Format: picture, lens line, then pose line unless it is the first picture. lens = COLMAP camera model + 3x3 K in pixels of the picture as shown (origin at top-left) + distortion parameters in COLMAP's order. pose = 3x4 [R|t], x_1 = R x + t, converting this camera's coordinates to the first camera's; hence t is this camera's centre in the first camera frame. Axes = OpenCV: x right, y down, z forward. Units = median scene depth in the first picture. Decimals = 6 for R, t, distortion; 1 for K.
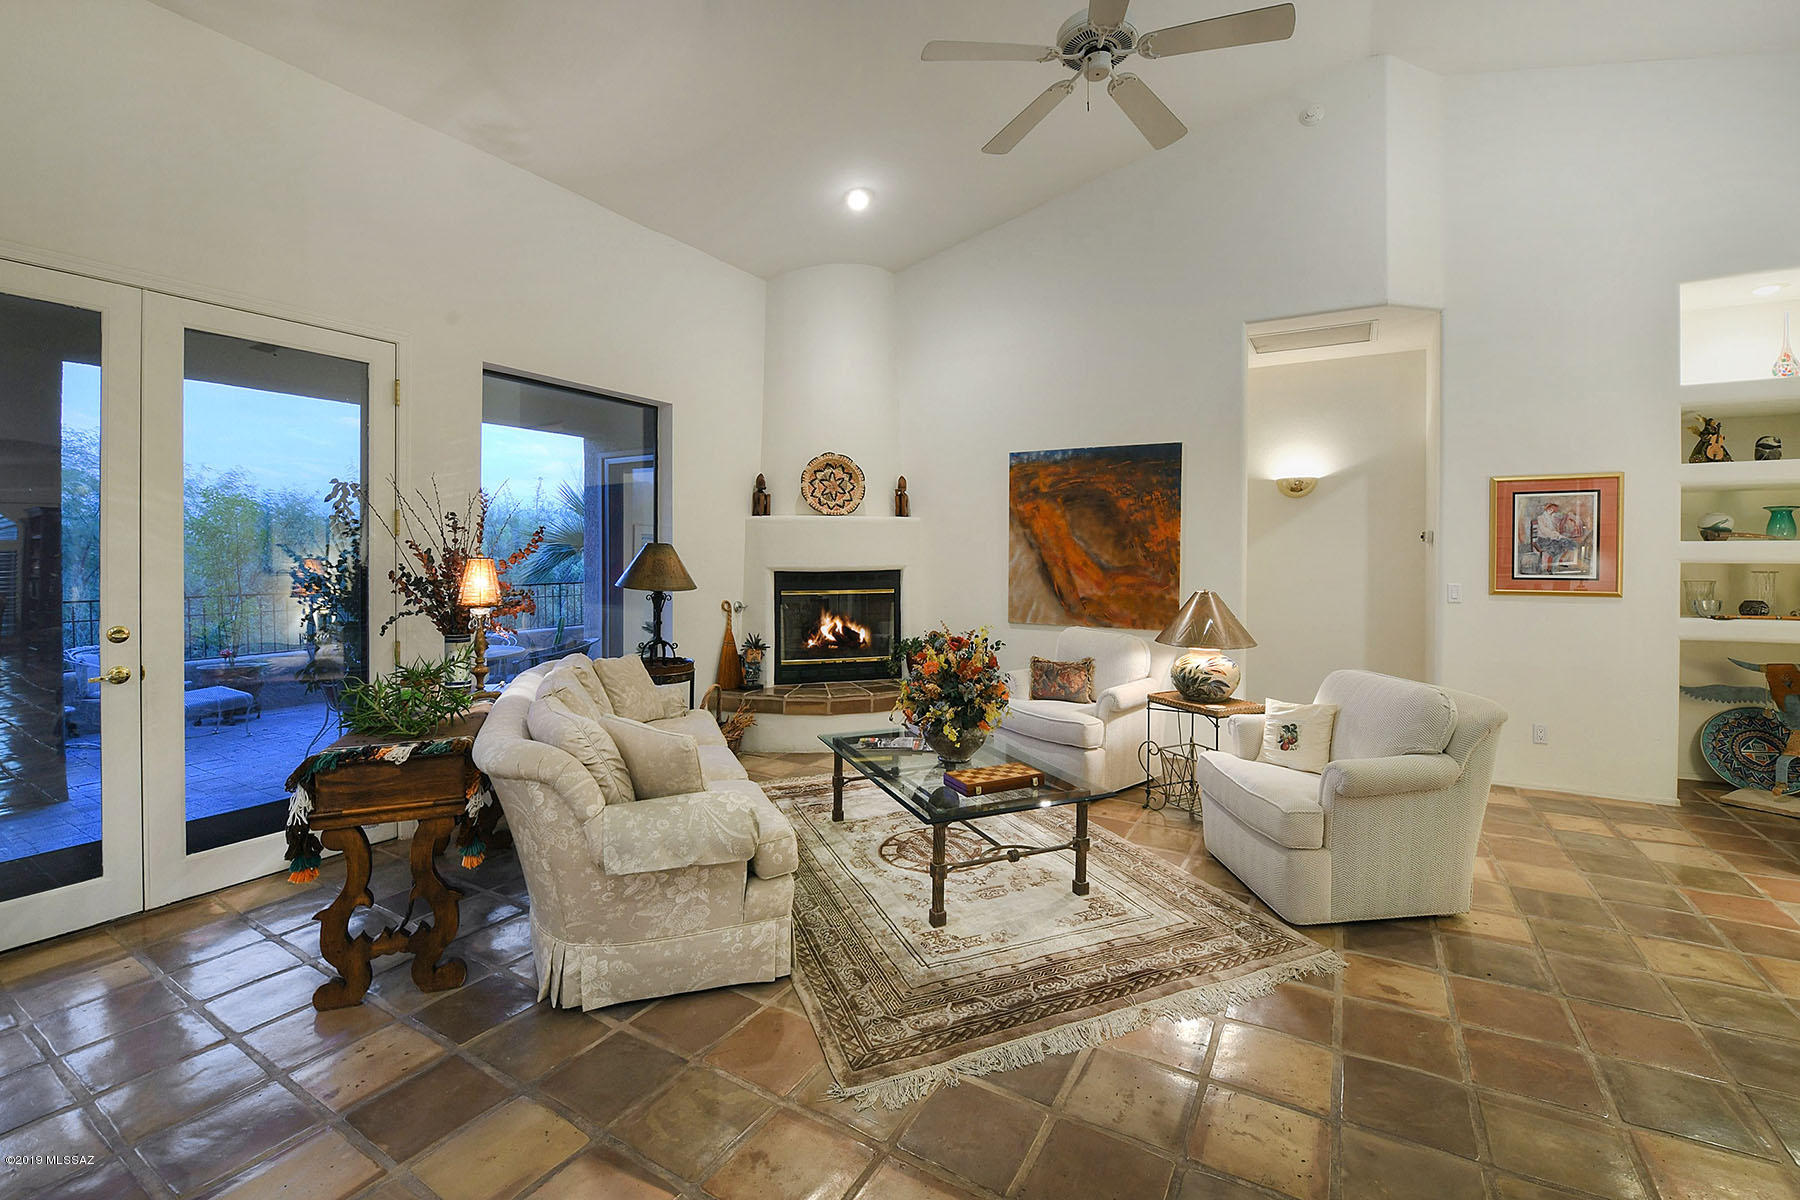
lens RADIAL K [[768.4, 0, 946.3], [0, 768.4, 562.6], [0, 0, 1]] dist [-0.005586, -0.000829]
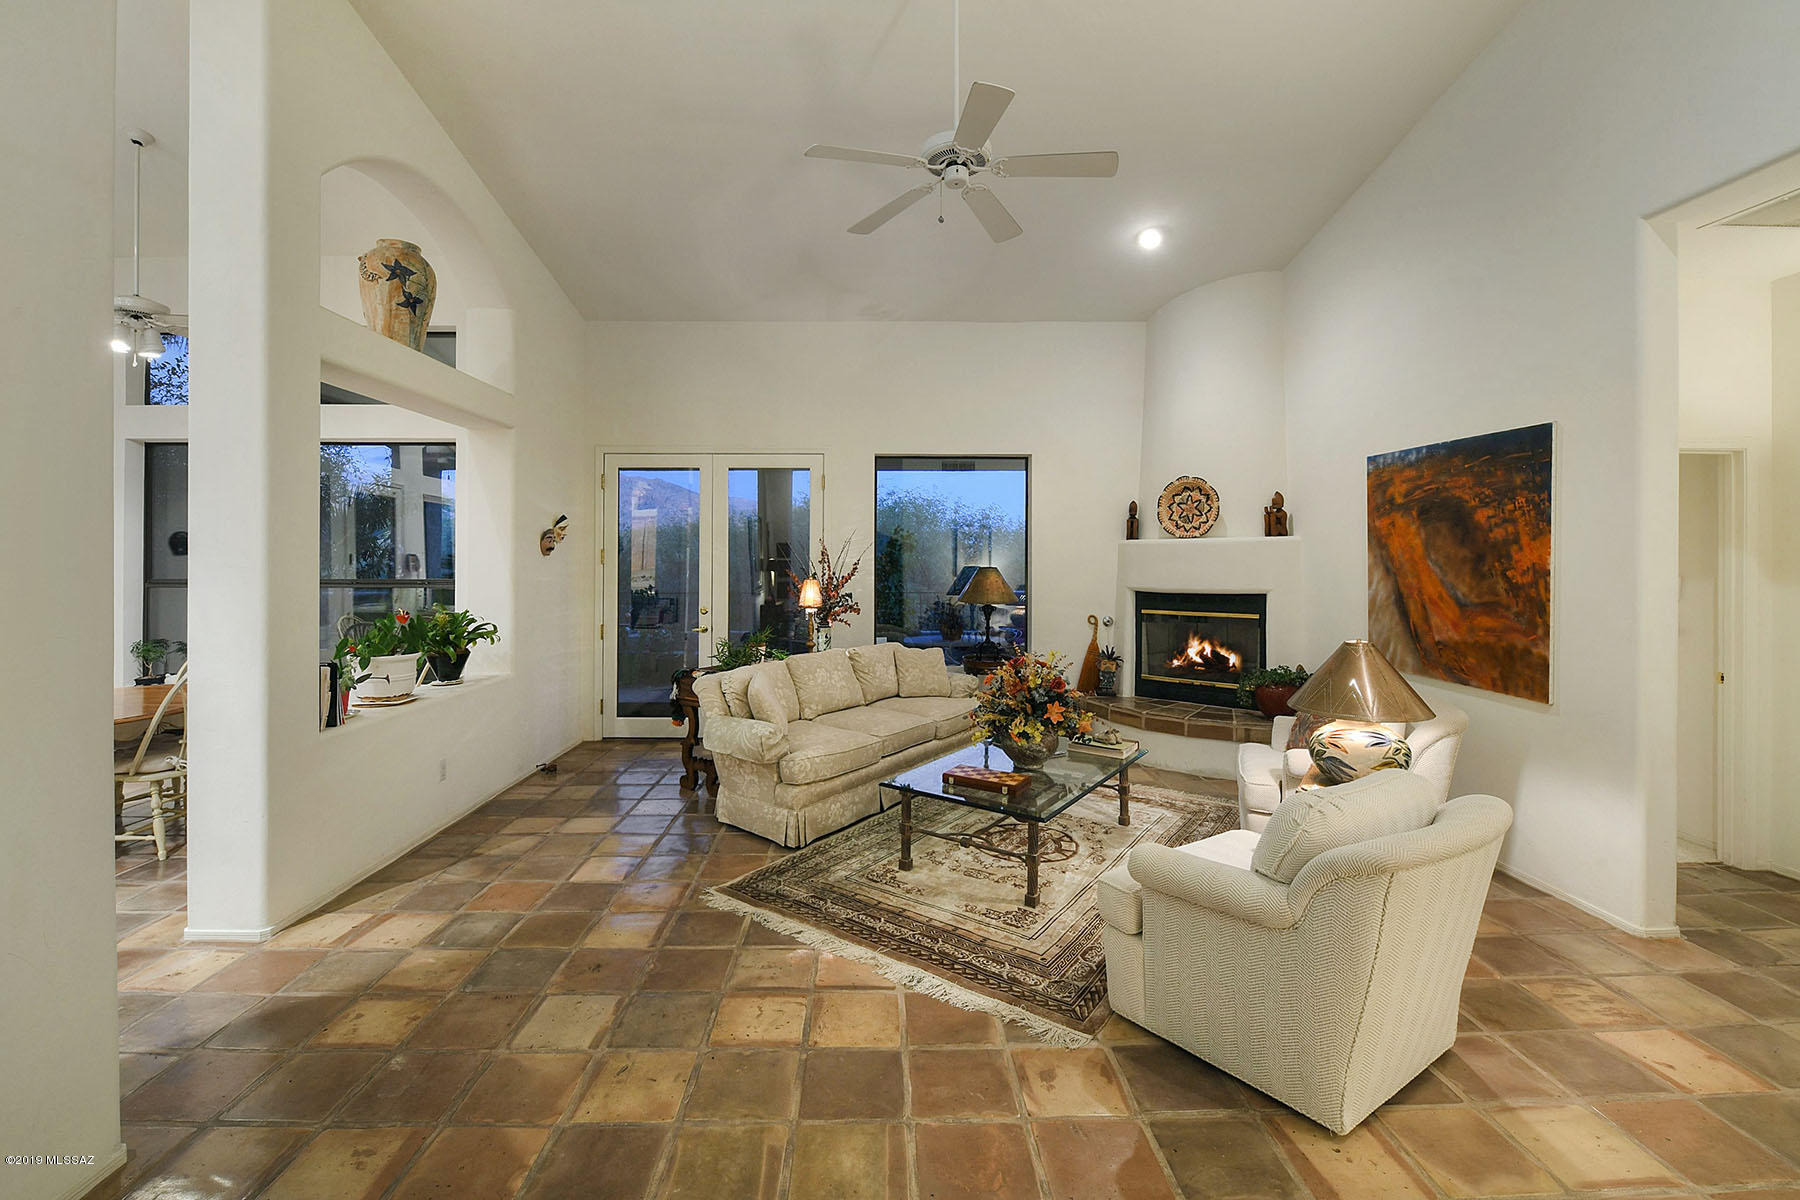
lens RADIAL K [[768.4, 0, 877.6], [0, 768.4, 562.3], [0, 0, 1]] dist [-0.005586, -0.000829]
pose [[0.497566, 0.004956, -0.867412, 0.558595], [-0.010934, 0.999940, -0.000558, -0.025886], [0.867357, 0.009762, 0.497590, 0.154224]]
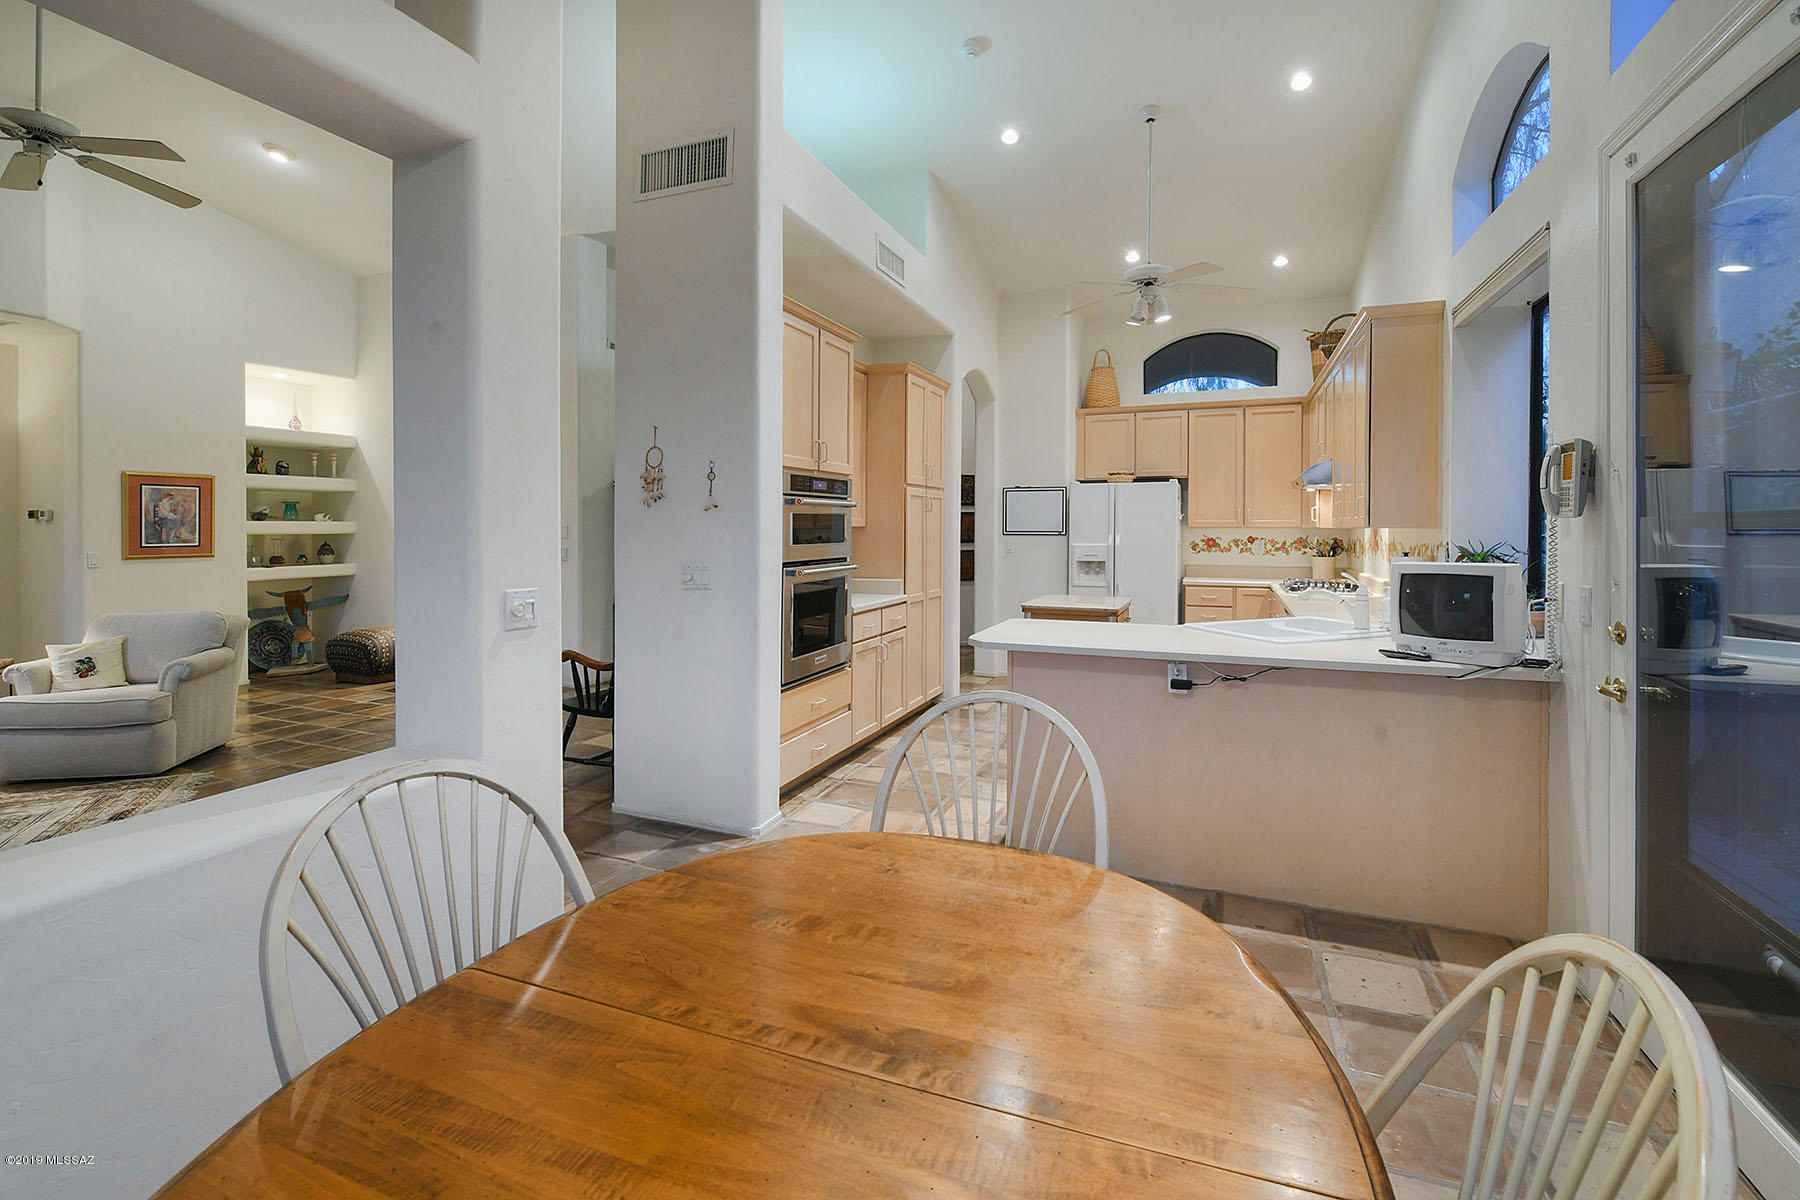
lens RADIAL K [[768.4, 0, 883.8], [0, 768.4, 534.5], [0, 0, 1]] dist [-0.005586, -0.000829]
pose [[-0.089097, -0.009824, 0.995974, -0.597468], [0.010227, 0.999890, 0.010777, -0.002298], [-0.995970, 0.011146, -0.088987, -0.160270]]
